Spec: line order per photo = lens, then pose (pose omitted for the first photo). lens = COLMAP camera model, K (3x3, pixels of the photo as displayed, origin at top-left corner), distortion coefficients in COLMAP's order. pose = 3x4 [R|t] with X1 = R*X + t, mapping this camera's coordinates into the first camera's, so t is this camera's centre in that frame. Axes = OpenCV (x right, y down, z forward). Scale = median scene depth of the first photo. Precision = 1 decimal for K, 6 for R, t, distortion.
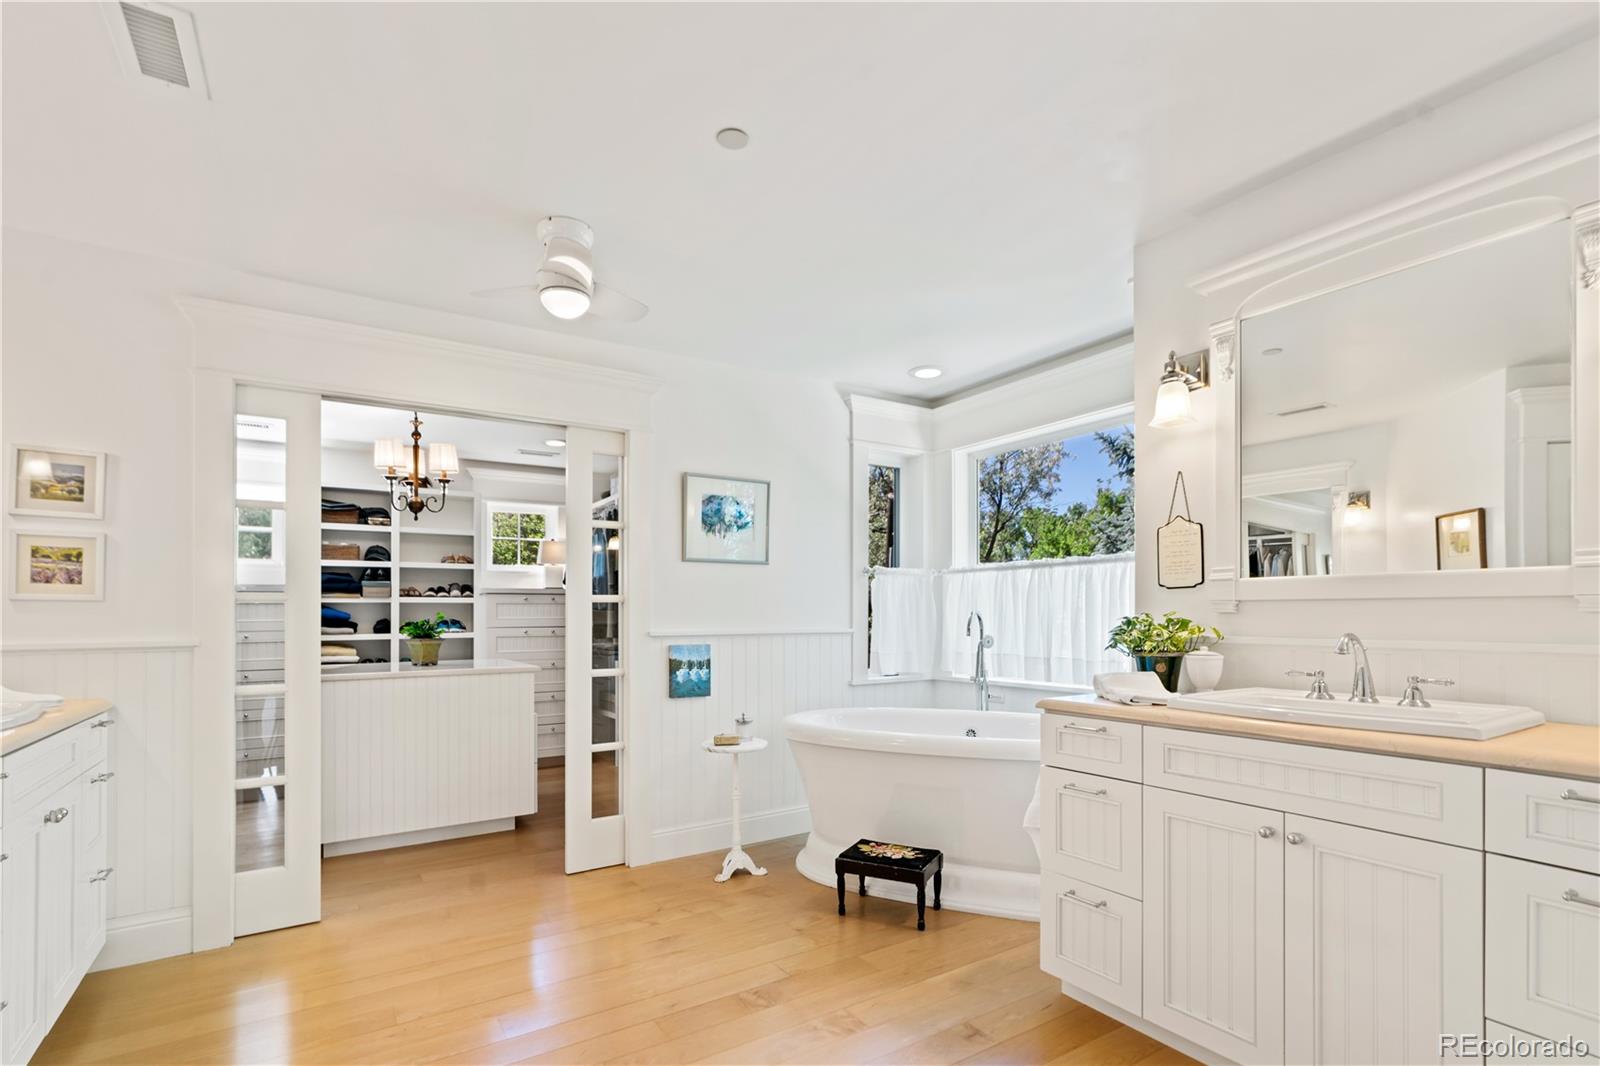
lens RADIAL K [[733.9, 0, 776.3], [0, 733.9, 601.9], [0, 0, 1]] dist [-0.000177, -0.000553]
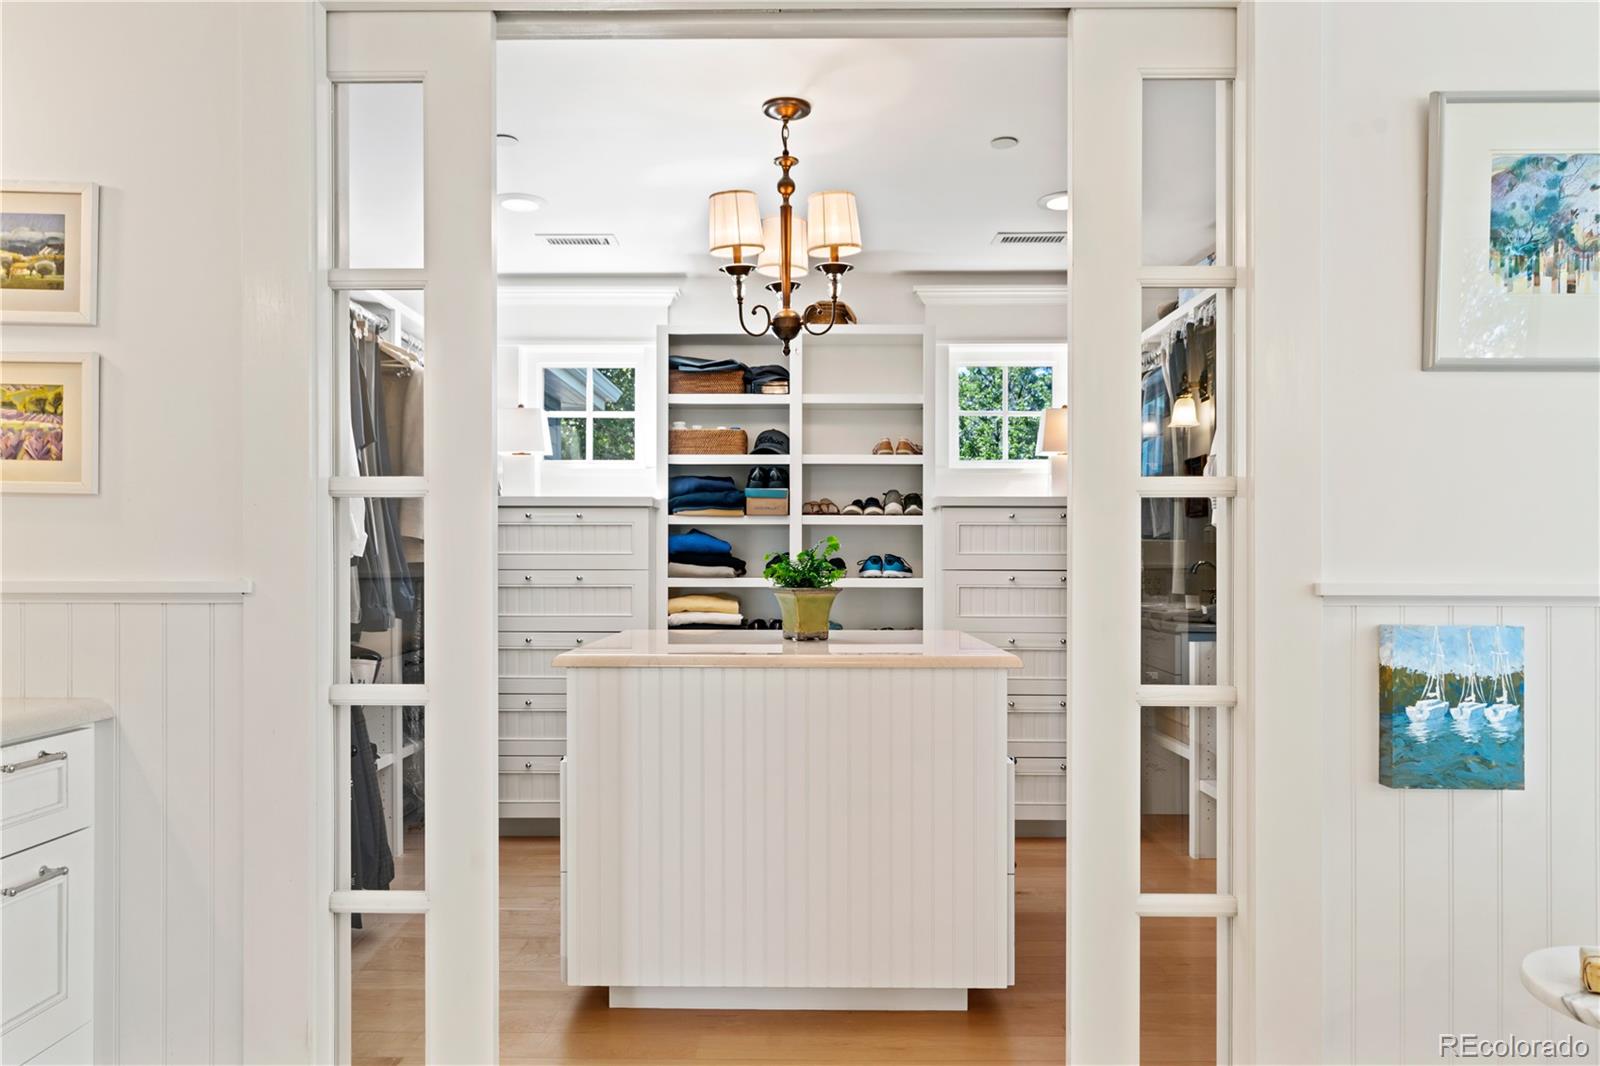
lens RADIAL K [[1043.3, 0, 796.3], [0, 1043.3, 538.0], [0, 0, 1]] dist [-0.001907, 0.007568]
pose [[0.844774, -0.002821, -0.535115, -0.100921], [0.002285, 0.999996, -0.001664, 0.017278], [0.535118, 0.000183, 0.844778, 0.400631]]
